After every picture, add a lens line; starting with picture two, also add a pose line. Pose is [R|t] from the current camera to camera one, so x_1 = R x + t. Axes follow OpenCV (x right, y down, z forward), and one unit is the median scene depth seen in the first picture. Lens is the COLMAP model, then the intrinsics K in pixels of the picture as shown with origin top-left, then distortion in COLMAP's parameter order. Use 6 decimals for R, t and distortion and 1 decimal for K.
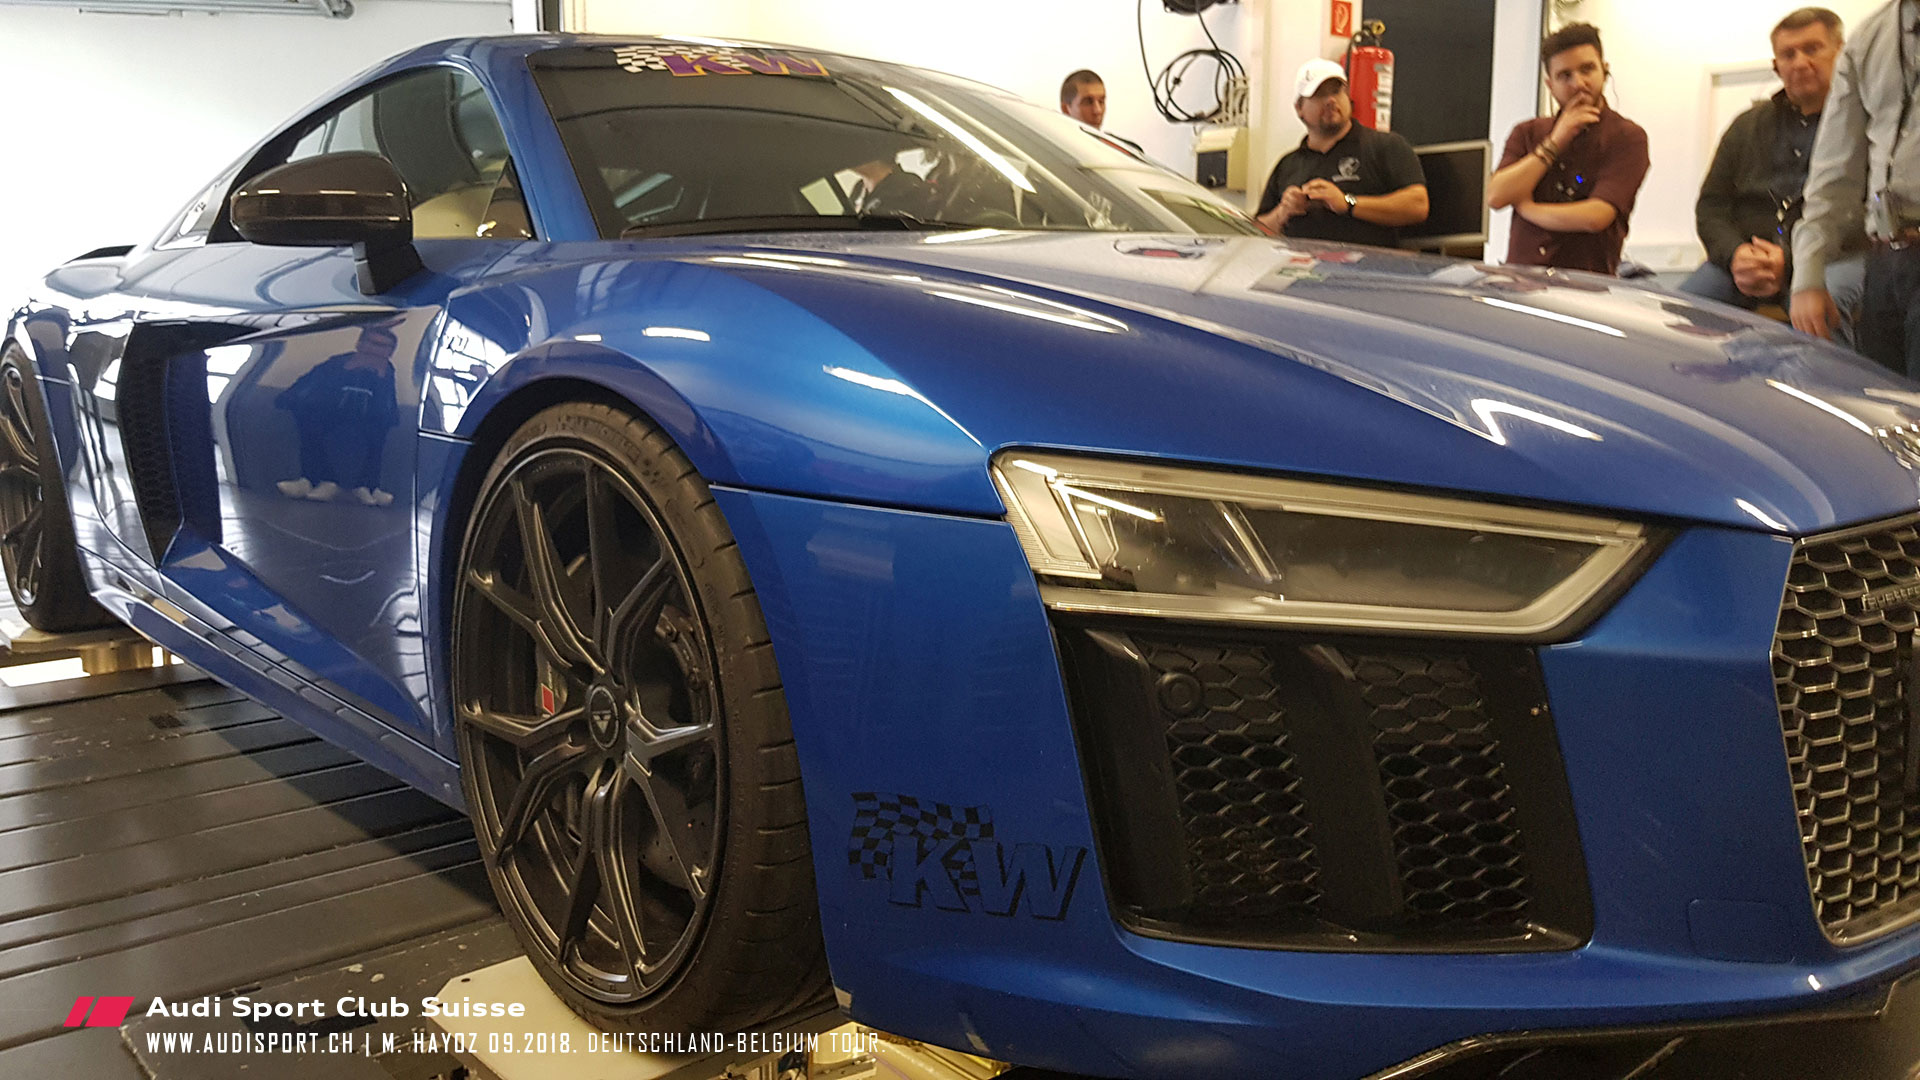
lens RADIAL K [[1561.4, 0, 960.4], [0, 1561.4, 521.6], [0, 0, 1]] dist [0.037172, -0.105213]
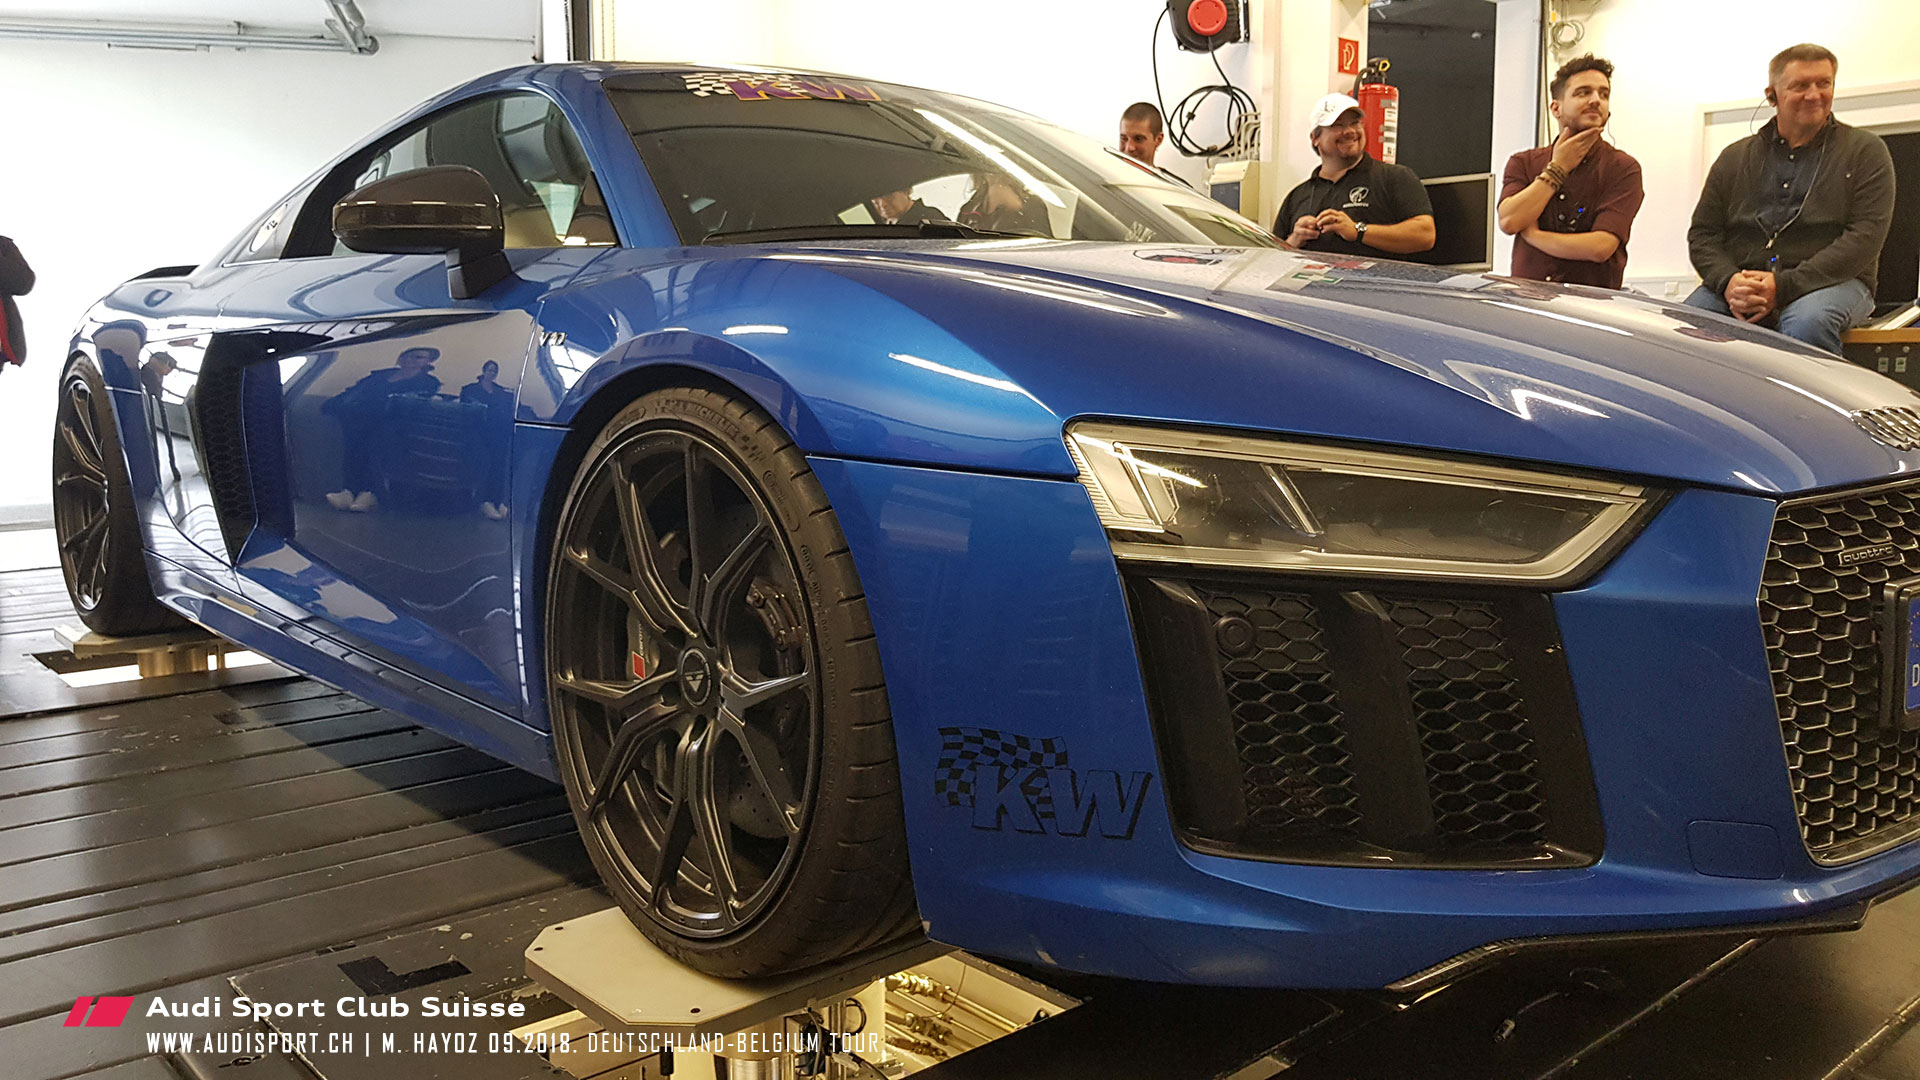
lens RADIAL K [[1617.1, 0, 960.0], [0, 1617.1, 540.0], [0, 0, 1]] dist [0.052189, -0.146201]
pose [[0.999907, 0.000449, 0.013626, -0.057266], [-0.000063, 0.999598, -0.028349, 0.059116], [-0.013633, 0.028346, 0.999505, -0.127750]]
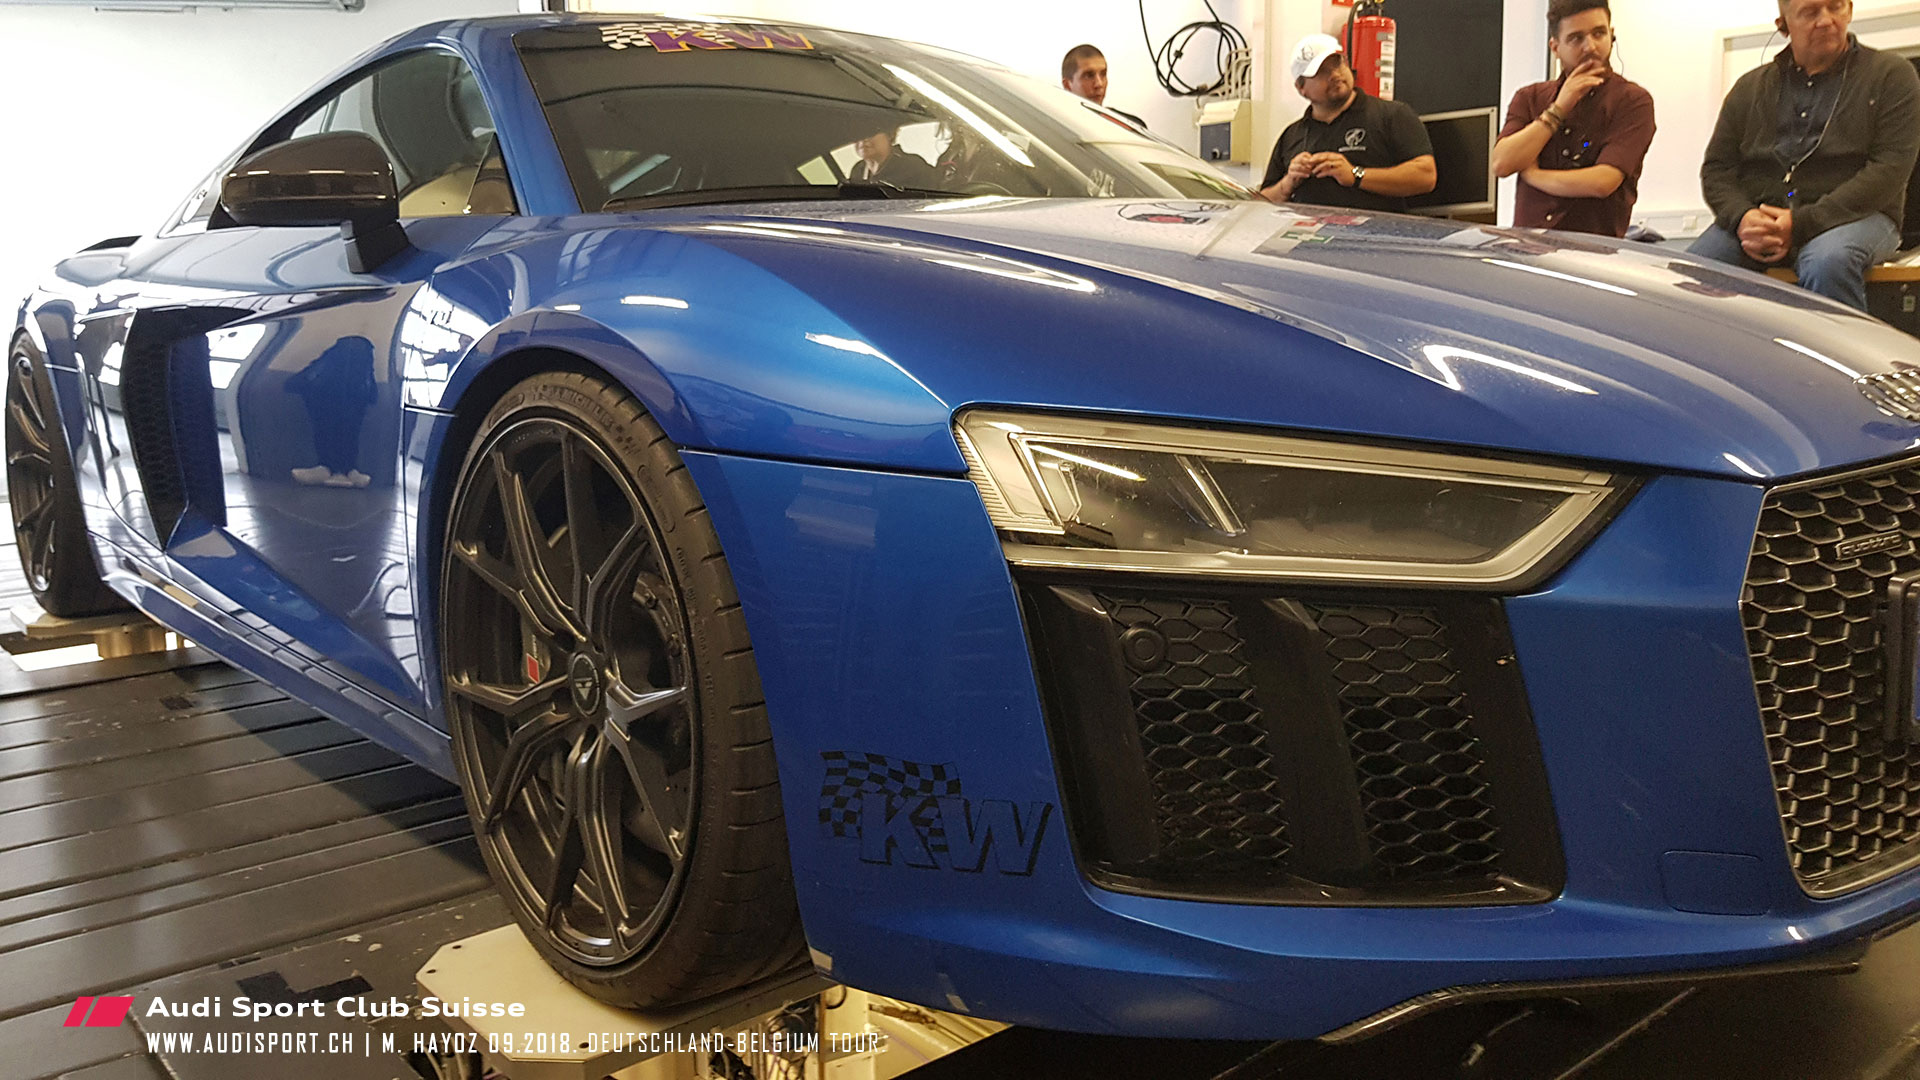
lens RADIAL K [[1561.4, 0, 960.4], [0, 1561.4, 521.6], [0, 0, 1]] dist [0.037172, -0.105213]
pose [[0.999631, -0.013404, -0.023606, 0.037601], [0.013535, 0.999894, 0.005382, 0.017262], [0.023531, -0.005699, 0.999707, -0.002194]]
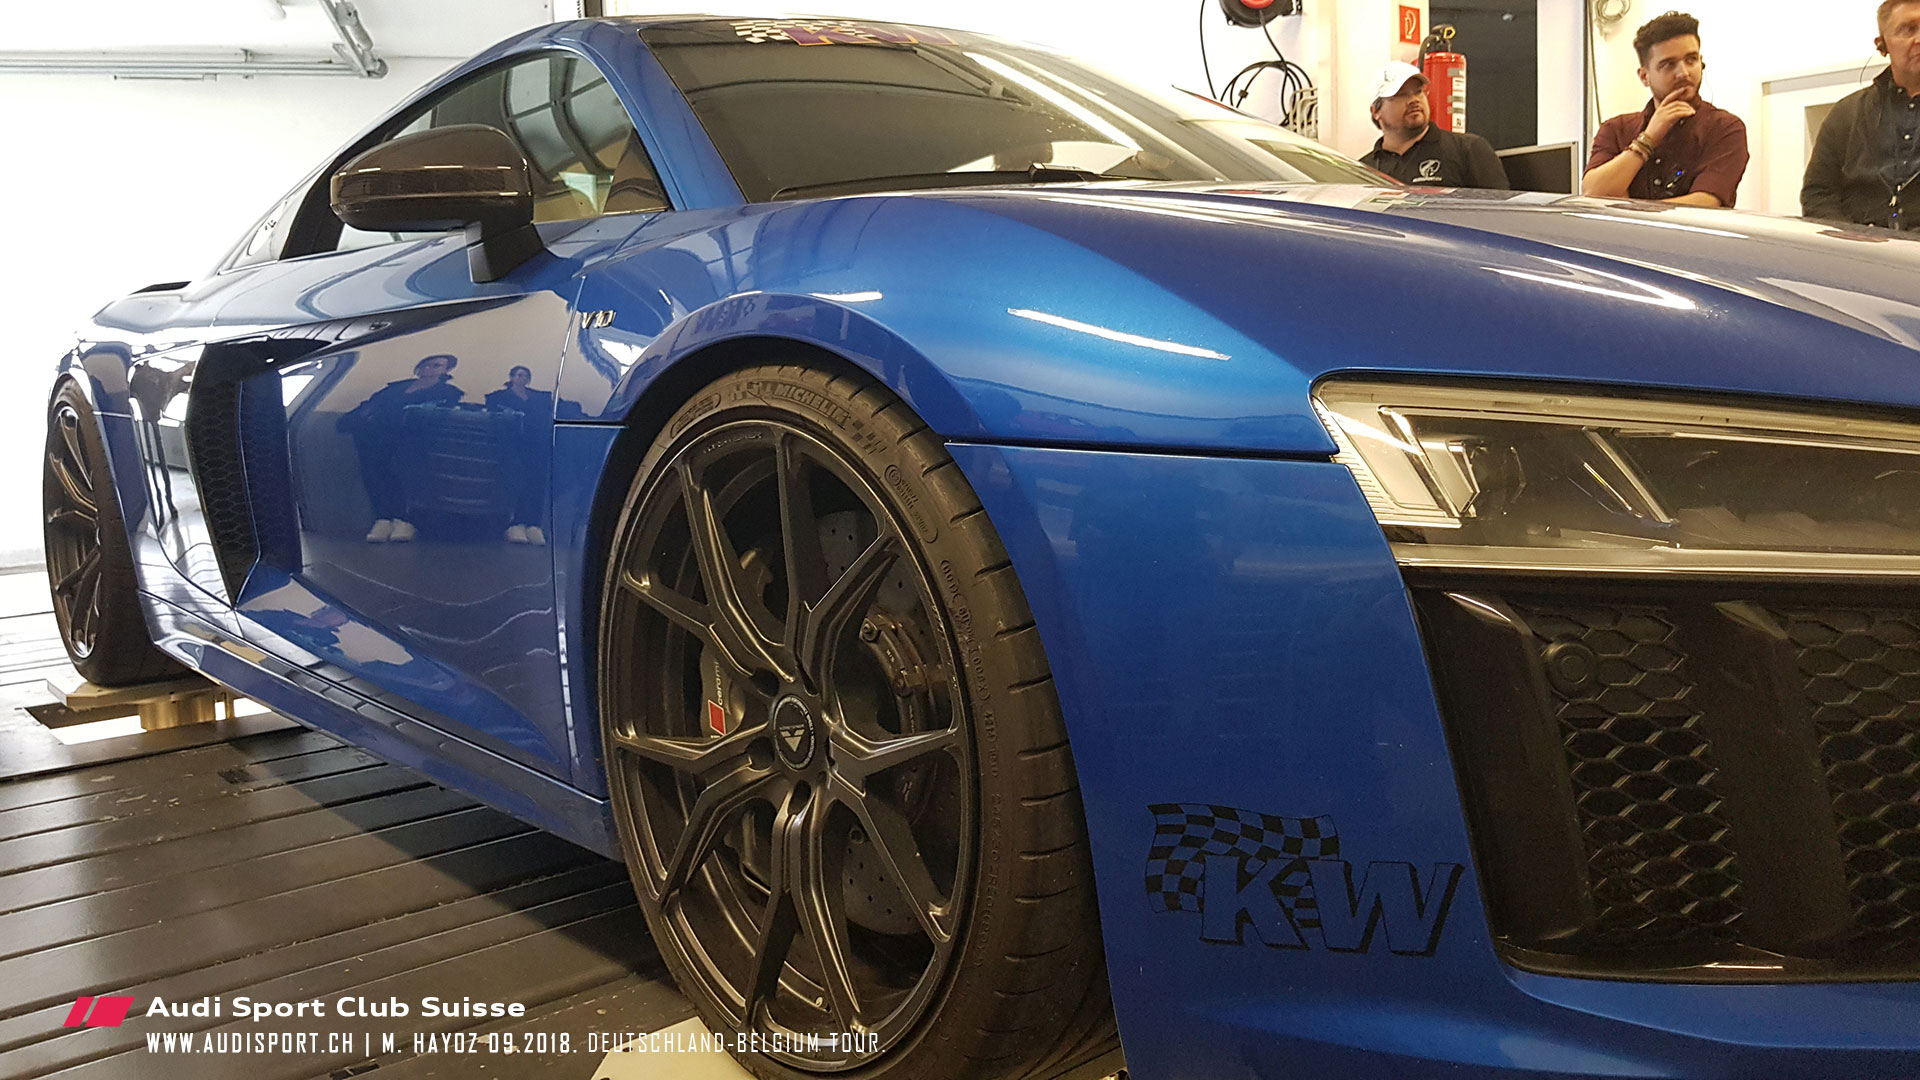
lens RADIAL K [[1457.3, 0, 894.0], [0, 1457.3, 522.8], [0, 0, 1]] dist [0.067546, -0.145857]
pose [[0.999463, -0.031422, -0.009273, -0.156226], [0.030915, 0.998246, -0.050498, 0.050048], [0.010843, 0.050185, 0.998681, 0.187373]]
